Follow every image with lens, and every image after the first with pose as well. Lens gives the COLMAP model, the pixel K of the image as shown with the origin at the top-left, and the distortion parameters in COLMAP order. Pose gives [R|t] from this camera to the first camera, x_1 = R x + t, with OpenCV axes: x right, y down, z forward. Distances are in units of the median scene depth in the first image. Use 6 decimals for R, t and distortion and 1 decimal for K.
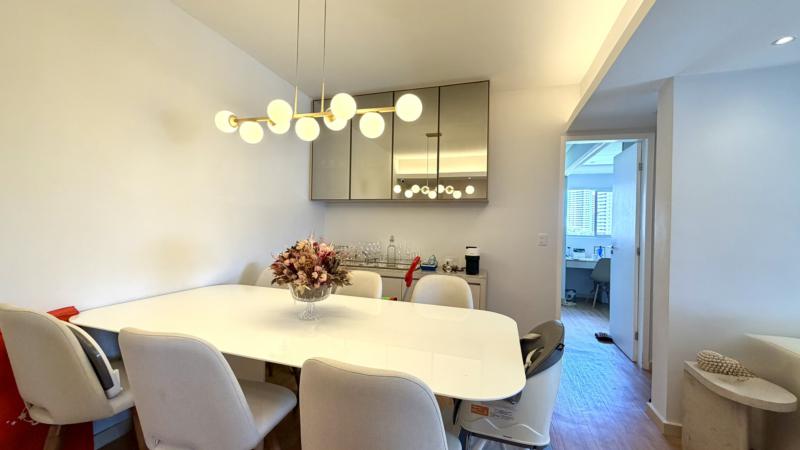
lens RADIAL K [[313.2, 0, 402.0], [0, 313.2, 225.1], [0, 0, 1]] dist [0.000702, 0.000090]
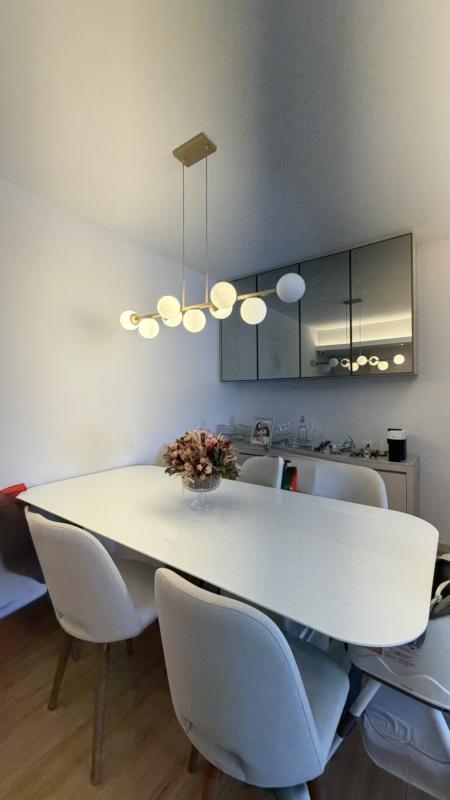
lens RADIAL K [[317.2, 0, 224.0], [0, 317.2, 399.0], [0, 0, 1]] dist [0.000459, -0.000009]
pose [[0.951206, -0.029338, -0.307159, 0.097162], [0.028335, 0.999569, -0.007725, -0.041605], [0.307253, -0.001355, 0.951627, 0.050636]]
